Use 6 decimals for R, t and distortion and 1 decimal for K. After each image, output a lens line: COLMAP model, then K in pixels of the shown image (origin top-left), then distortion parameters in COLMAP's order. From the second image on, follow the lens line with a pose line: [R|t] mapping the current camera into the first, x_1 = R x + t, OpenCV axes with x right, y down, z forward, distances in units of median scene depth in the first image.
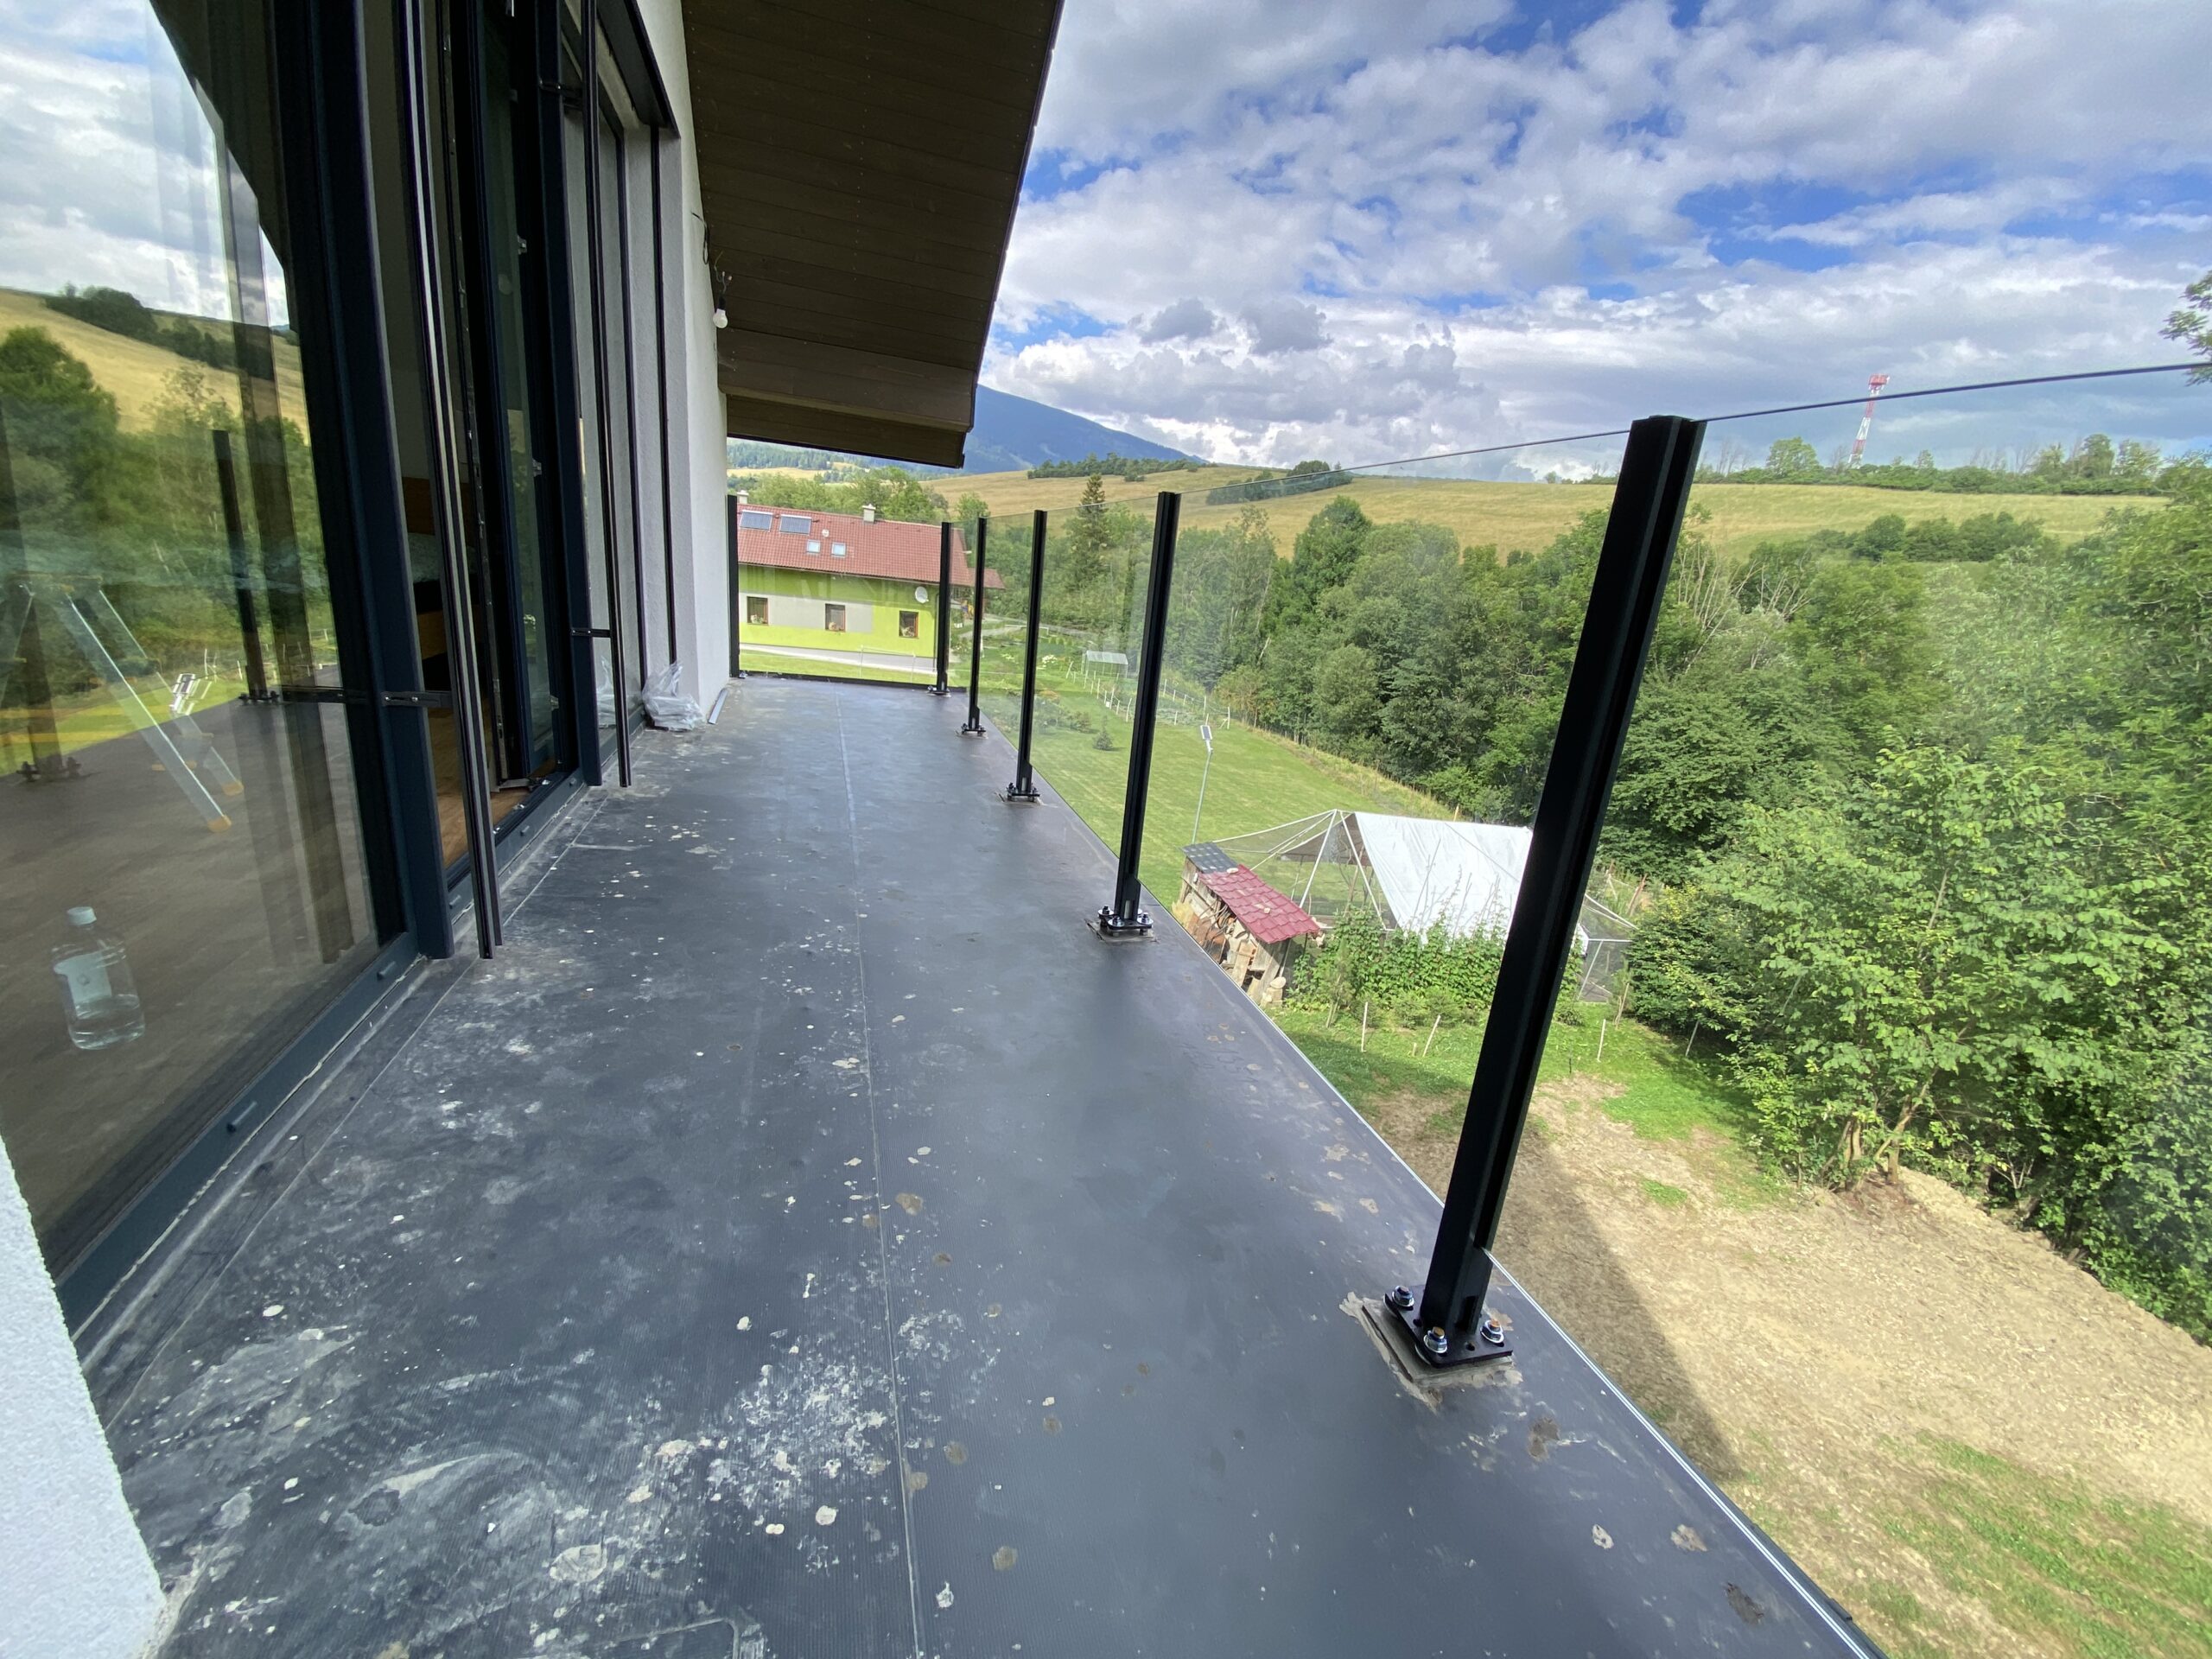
lens RADIAL K [[902.6, 0, 1106.0], [0, 902.6, 829.5], [0, 0, 1]] dist [0.007172, -0.014998]
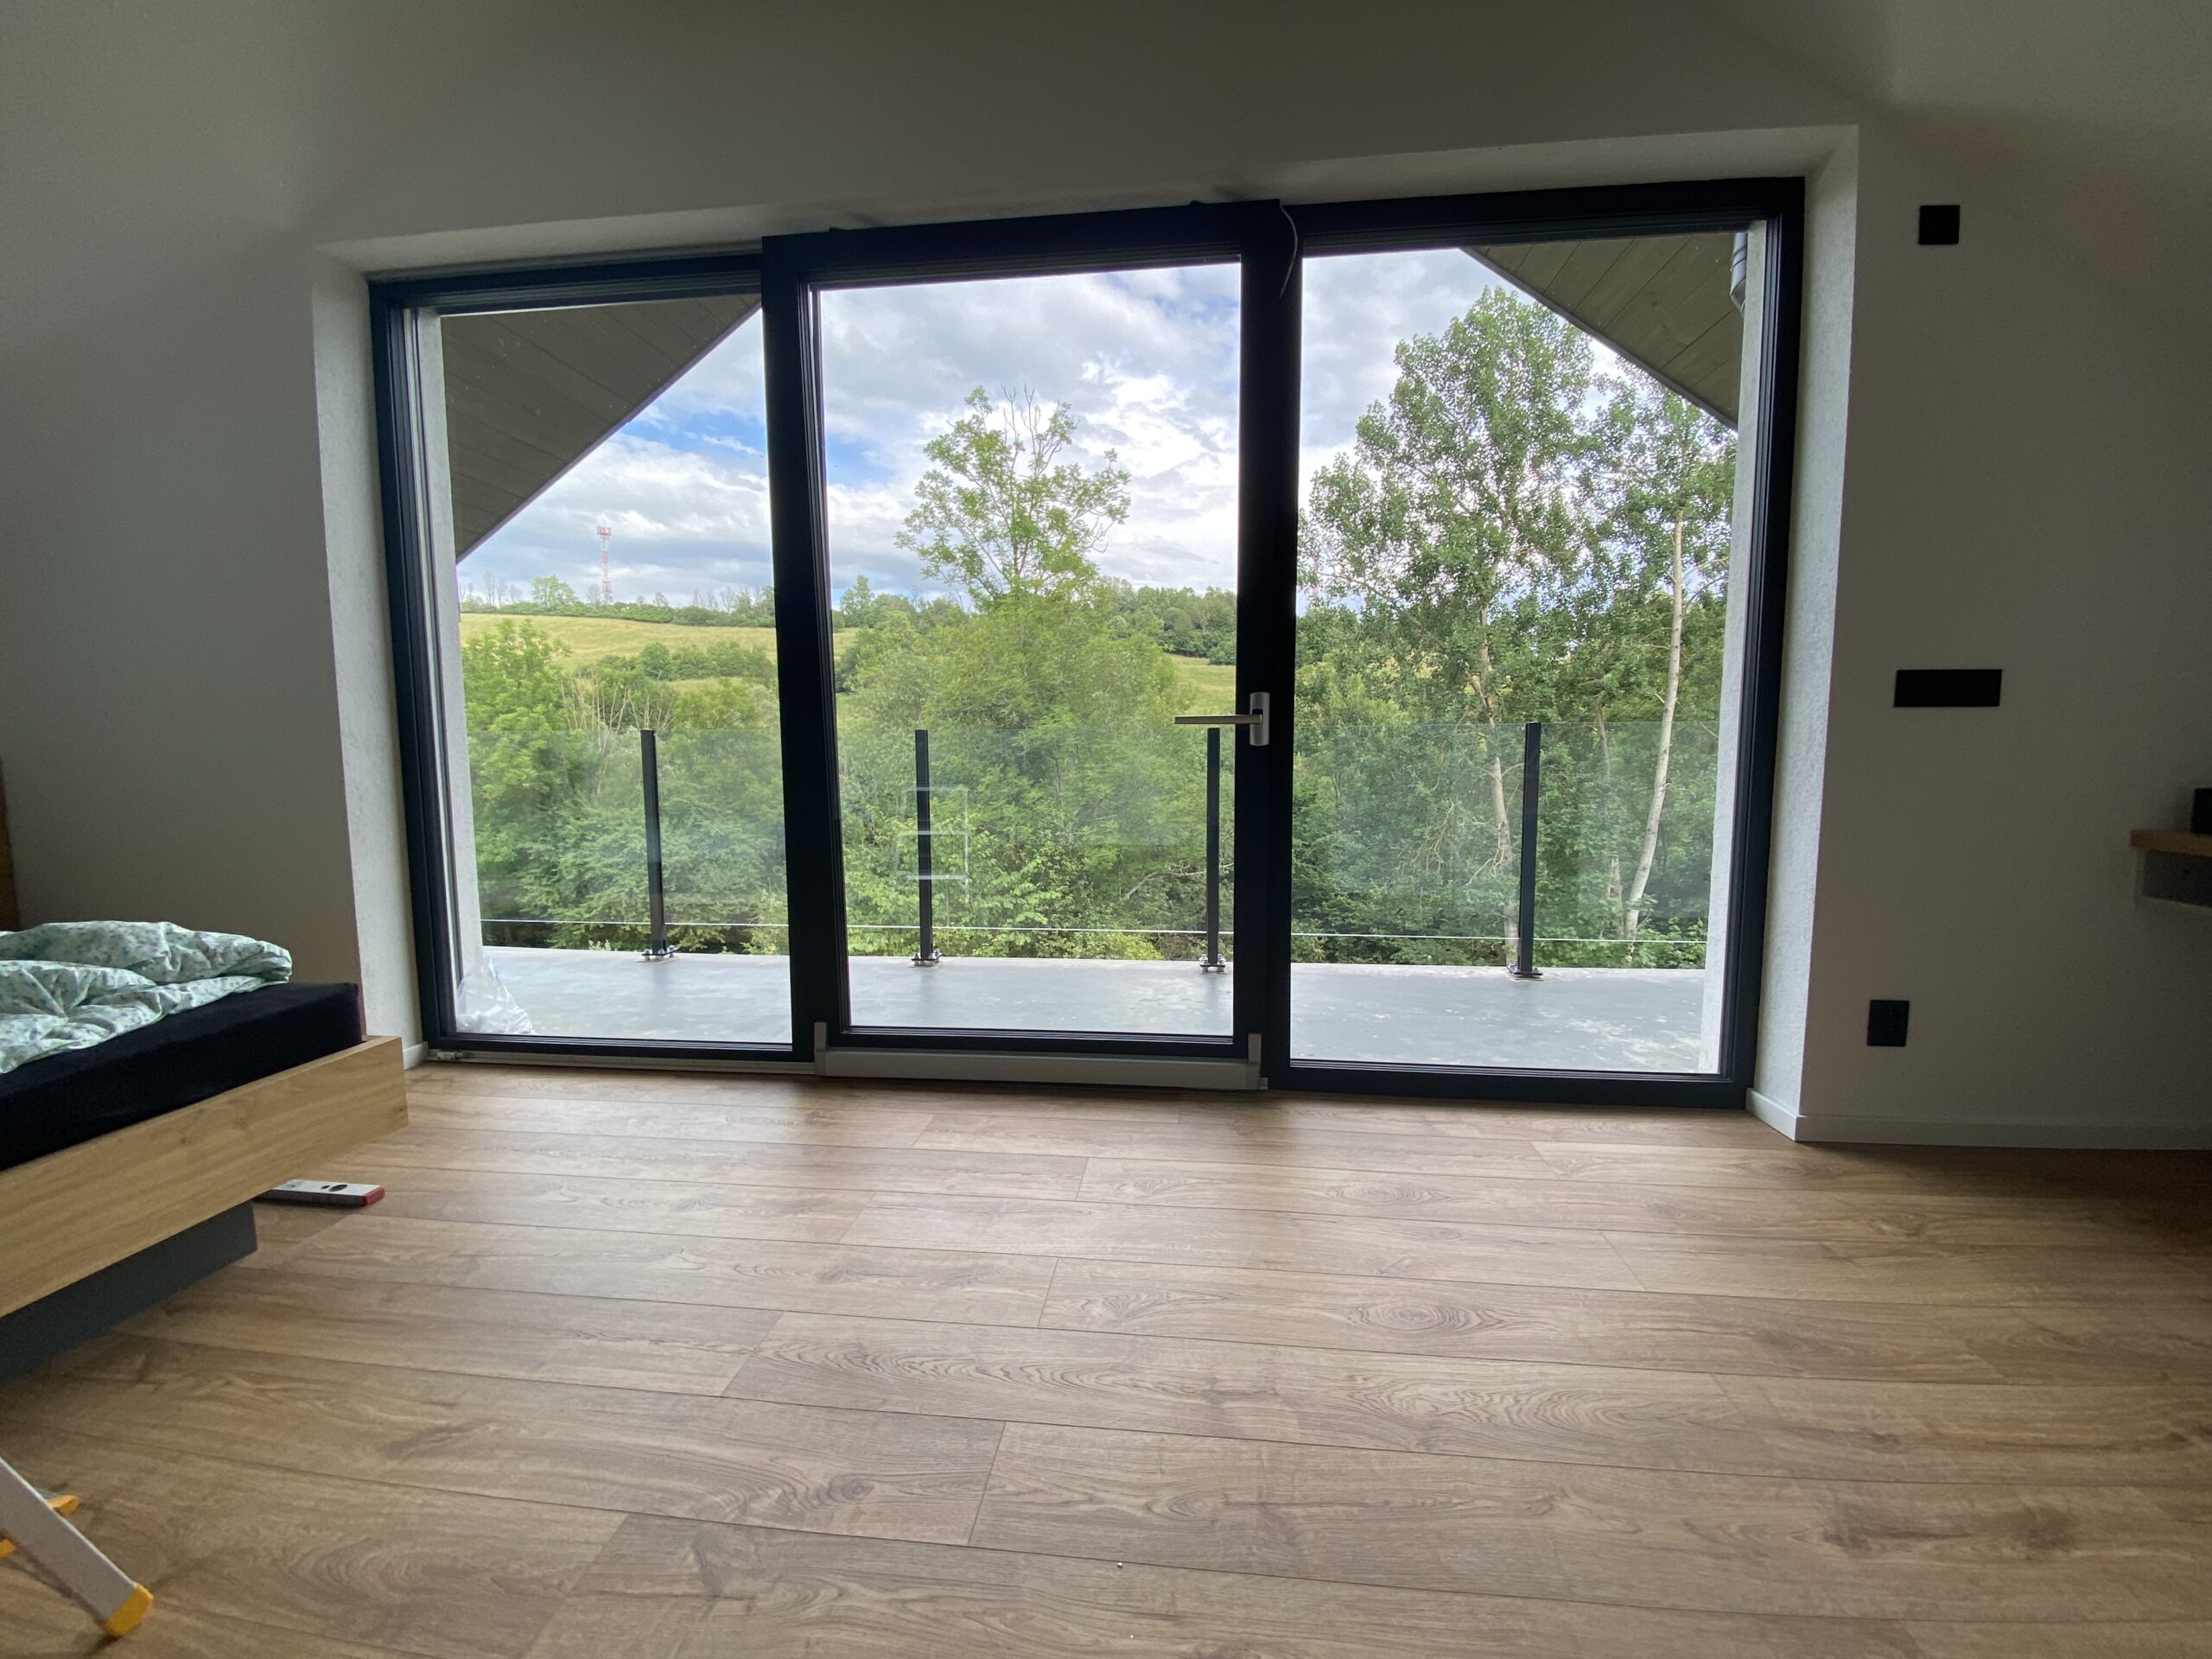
lens RADIAL K [[902.6, 0, 1106.0], [0, 902.6, 829.5], [0, 0, 1]] dist [0.007172, -0.014998]
pose [[0.393540, -0.183871, 0.900732, -0.353210], [0.299678, 0.951932, 0.063389, -0.071818], [-0.869091, 0.244983, 0.429726, 0.085149]]
